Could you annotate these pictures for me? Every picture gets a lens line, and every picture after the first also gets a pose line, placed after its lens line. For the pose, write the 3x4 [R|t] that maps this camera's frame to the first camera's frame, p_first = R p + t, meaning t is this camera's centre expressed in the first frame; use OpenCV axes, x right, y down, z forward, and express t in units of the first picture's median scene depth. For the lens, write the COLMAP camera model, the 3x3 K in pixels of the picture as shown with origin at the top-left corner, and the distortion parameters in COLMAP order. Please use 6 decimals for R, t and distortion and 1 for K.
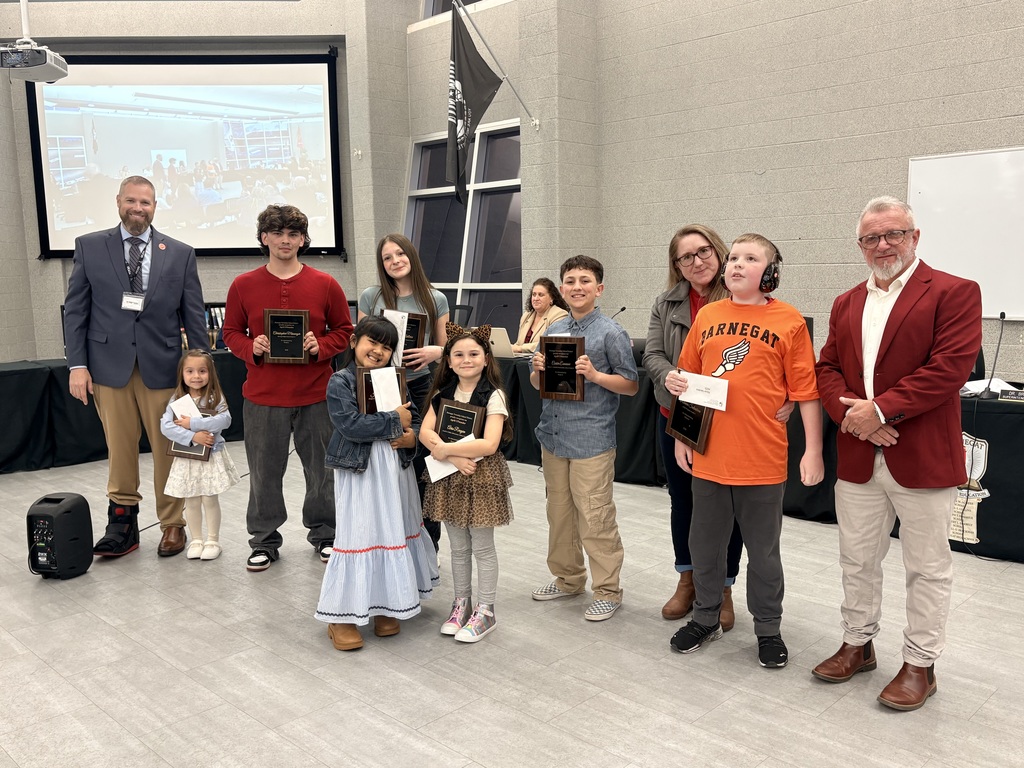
lens RADIAL K [[894.6, 0, 512.2], [0, 894.6, 374.4], [0, 0, 1]] dist [0.090838, -0.096727]
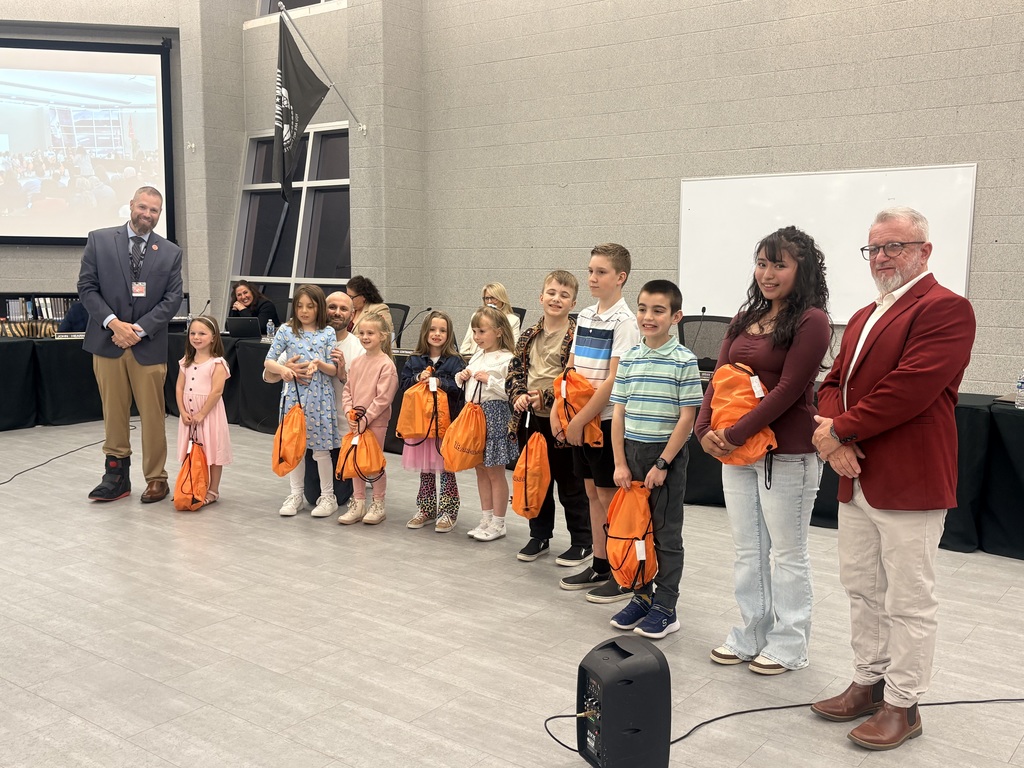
lens RADIAL K [[992.5, 0, 512.0], [0, 992.5, 384.0], [0, 0, 1]] dist [0.048819, -0.016927]
pose [[0.991805, 0.007393, 0.127543, 0.048311], [-0.007720, 0.999968, 0.002066, 0.016265], [-0.127524, -0.003034, 0.991831, -0.169979]]
